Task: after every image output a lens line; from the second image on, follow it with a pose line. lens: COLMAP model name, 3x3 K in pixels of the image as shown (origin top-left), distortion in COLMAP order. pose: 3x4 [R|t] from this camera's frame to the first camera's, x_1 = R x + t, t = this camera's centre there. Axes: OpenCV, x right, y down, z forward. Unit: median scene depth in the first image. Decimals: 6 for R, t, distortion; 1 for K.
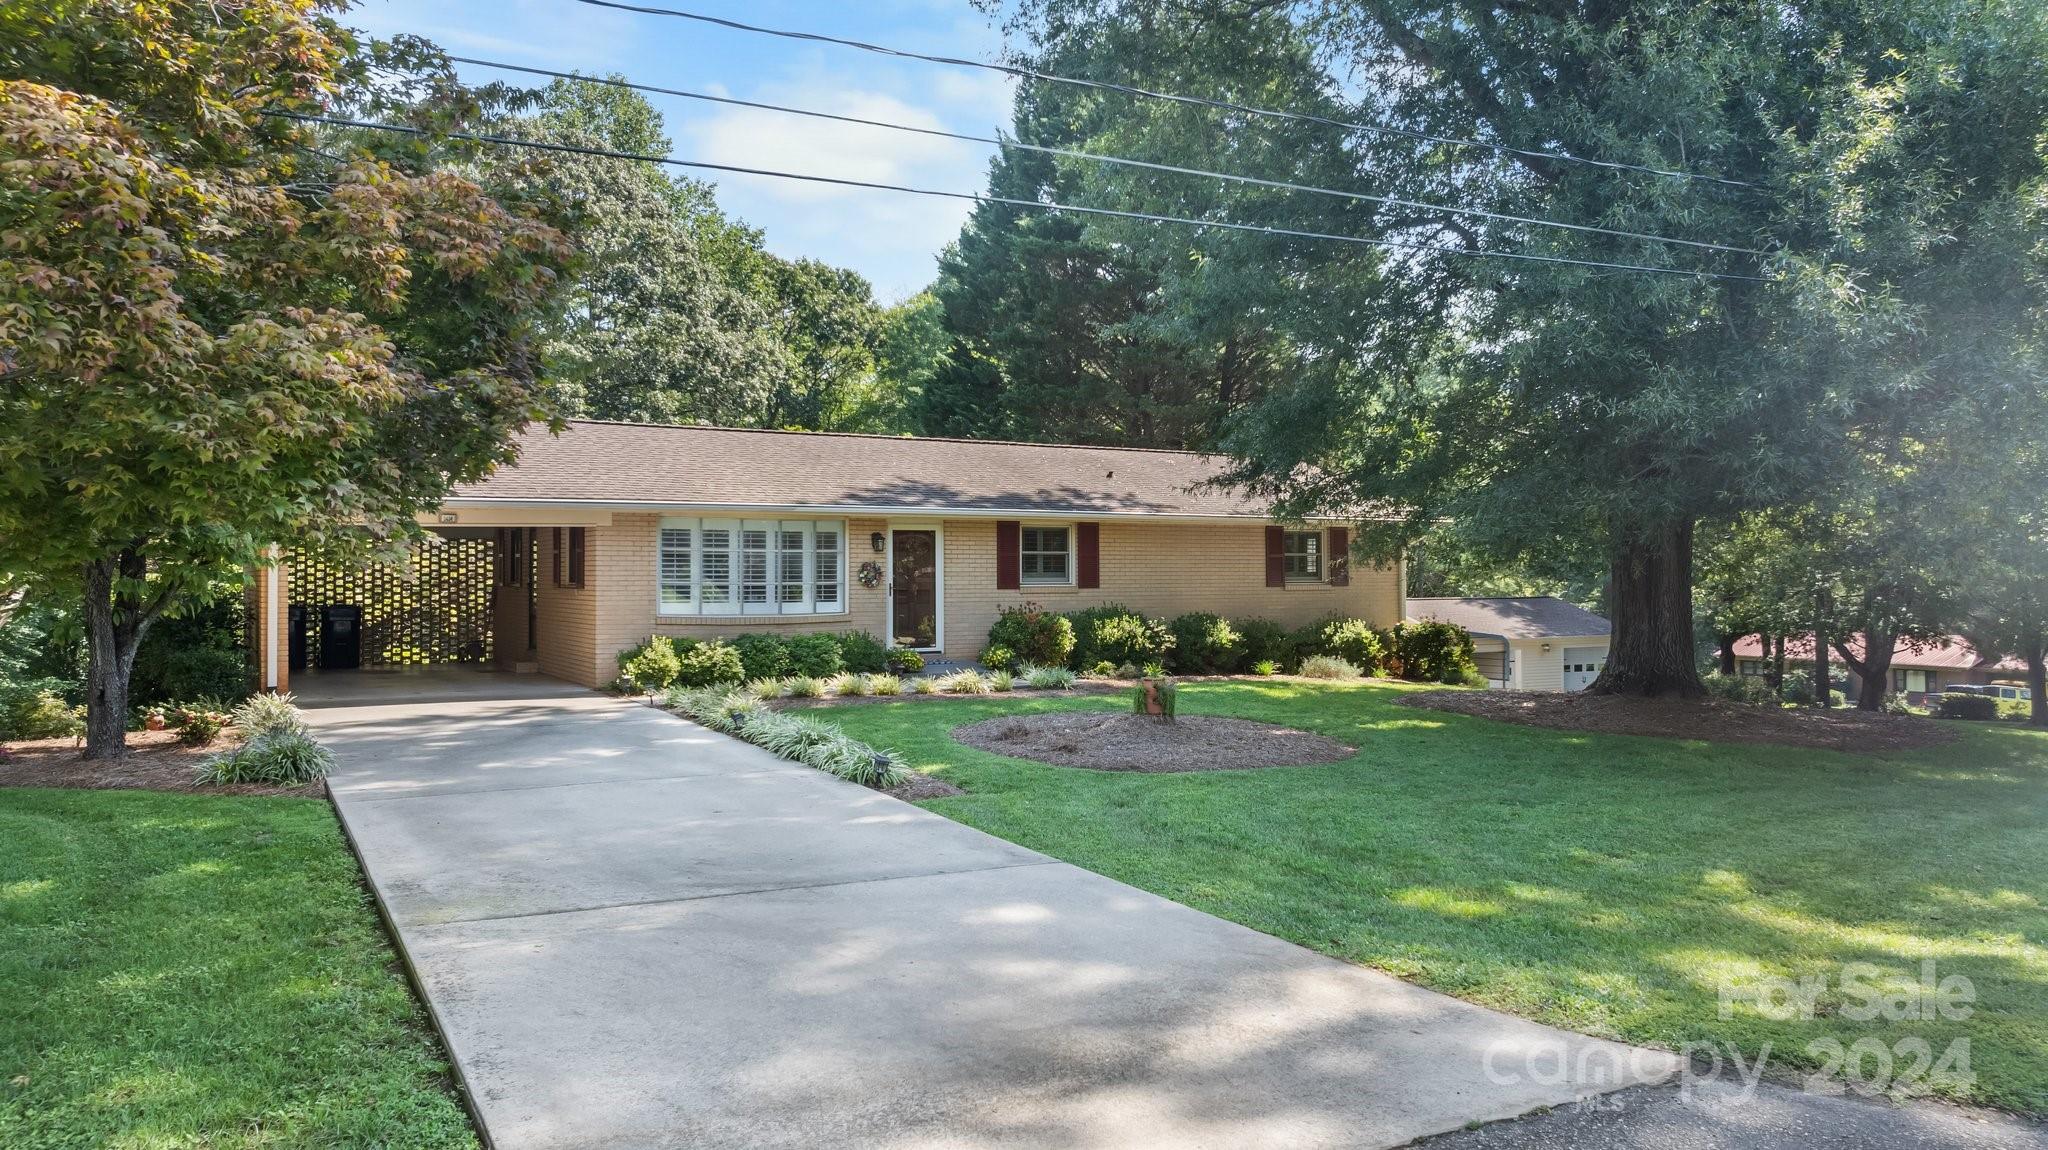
lens RADIAL K [[1491.8, 0, 1024.9], [0, 1491.8, 574.2], [0, 0, 1]] dist [-0.002546, -0.000939]
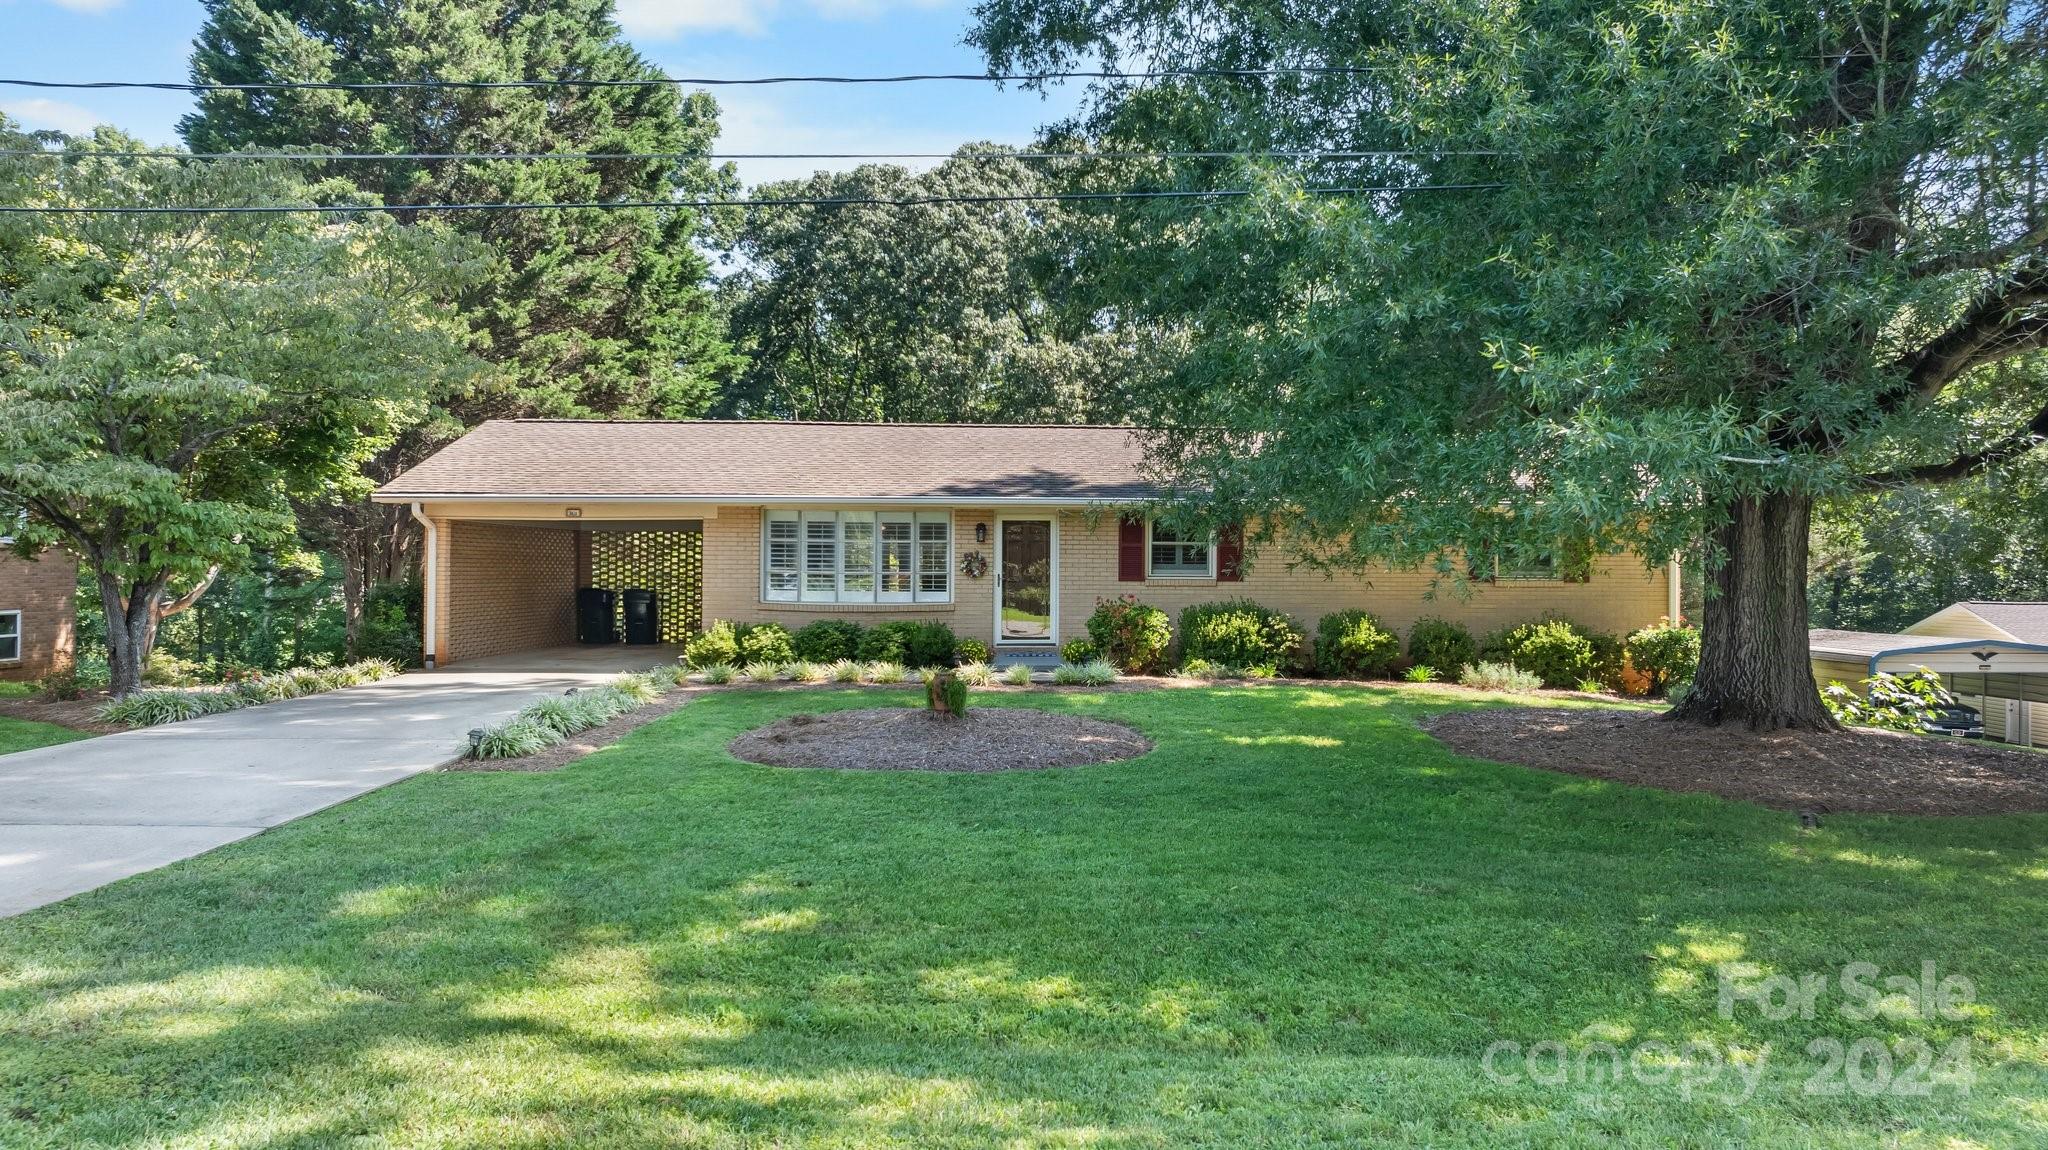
lens RADIAL K [[1491.8, 0, 1025.4], [0, 1491.8, 575.0], [0, 0, 1]] dist [-0.002546, -0.000939]
pose [[0.892781, 0.009199, -0.450396, 0.371298], [-0.007091, 0.999955, 0.006366, 0.000118], [0.450434, -0.002490, 0.892806, 0.114262]]
